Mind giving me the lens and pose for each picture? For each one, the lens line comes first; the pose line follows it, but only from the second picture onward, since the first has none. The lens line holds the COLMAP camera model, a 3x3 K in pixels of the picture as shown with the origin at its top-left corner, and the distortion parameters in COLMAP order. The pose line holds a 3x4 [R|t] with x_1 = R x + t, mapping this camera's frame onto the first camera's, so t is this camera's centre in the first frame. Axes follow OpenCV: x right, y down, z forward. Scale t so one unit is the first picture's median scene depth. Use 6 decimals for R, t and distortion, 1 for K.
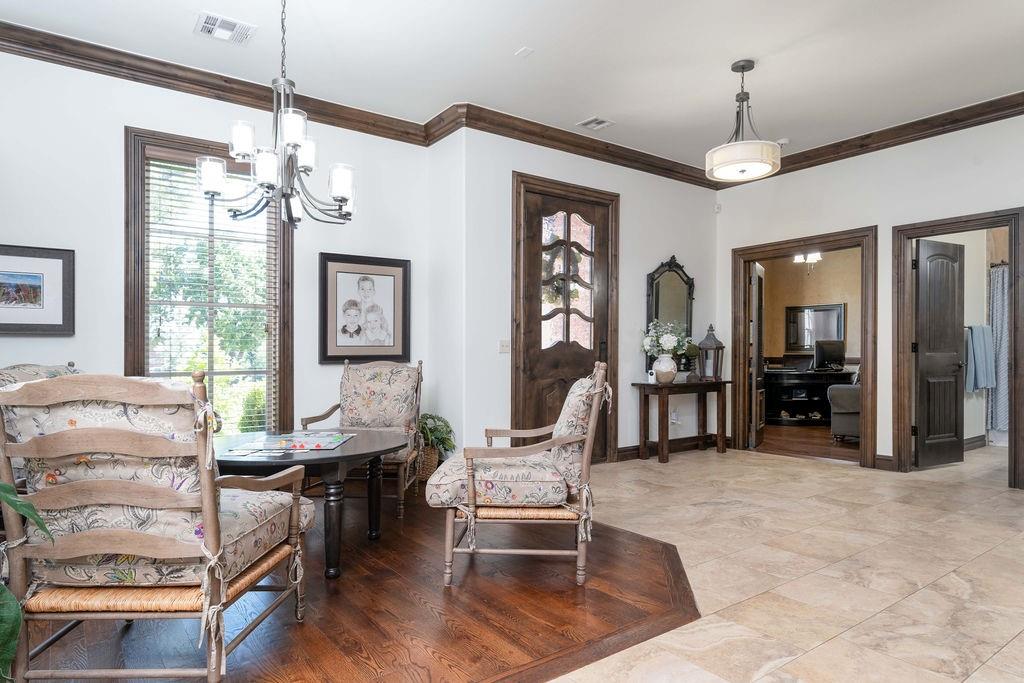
lens RADIAL K [[617.6, 0, 509.8], [0, 617.6, 345.5], [0, 0, 1]] dist [0.013559, 0.000339]
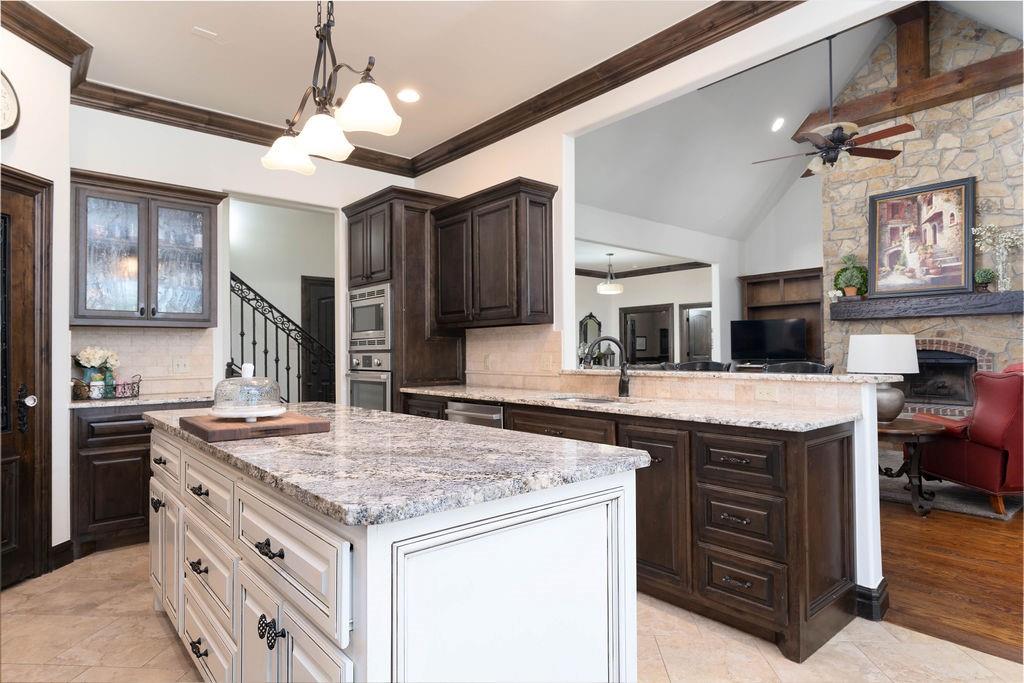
lens RADIAL K [[563.6, 0, 509.4], [0, 563.6, 340.2], [0, 0, 1]] dist [0.000809, 0.002260]
pose [[0.997729, -0.003694, 0.067259, -0.181482], [0.004384, 0.999939, -0.010116, -0.030196], [-0.067218, 0.010388, 0.997684, -1.099068]]
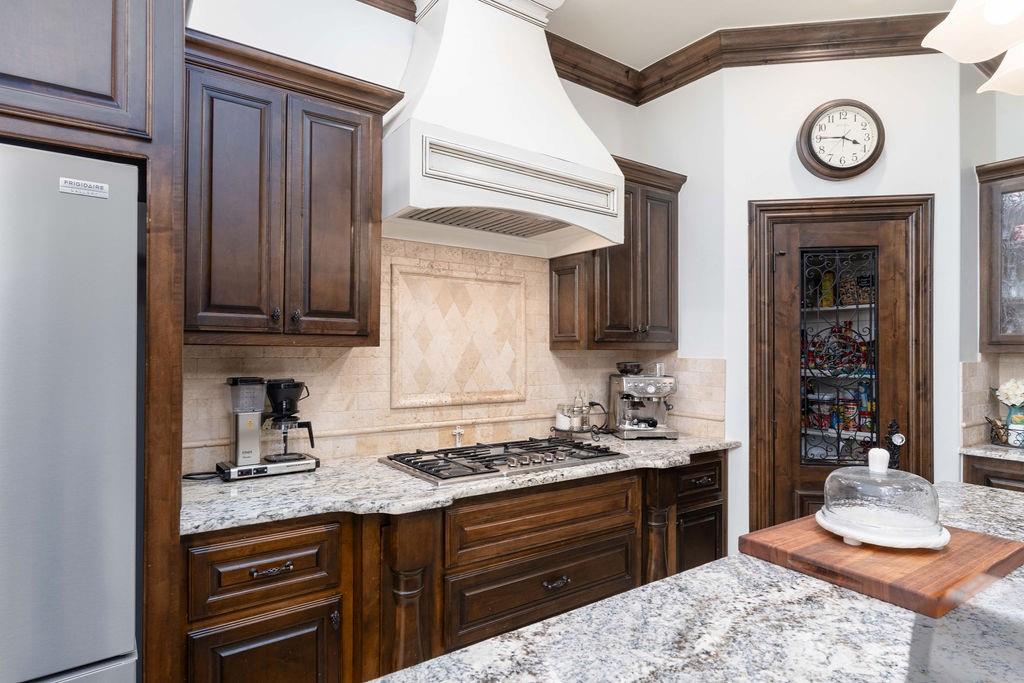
lens RADIAL K [[563.6, 0, 512.9], [0, 563.6, 347.1], [0, 0, 1]] dist [0.000809, 0.002260]
pose [[-0.009058, -0.006539, -0.999938, -0.099031], [0.003439, 0.999972, -0.006570, -0.058096], [0.999953, -0.003499, -0.009035, -0.883354]]
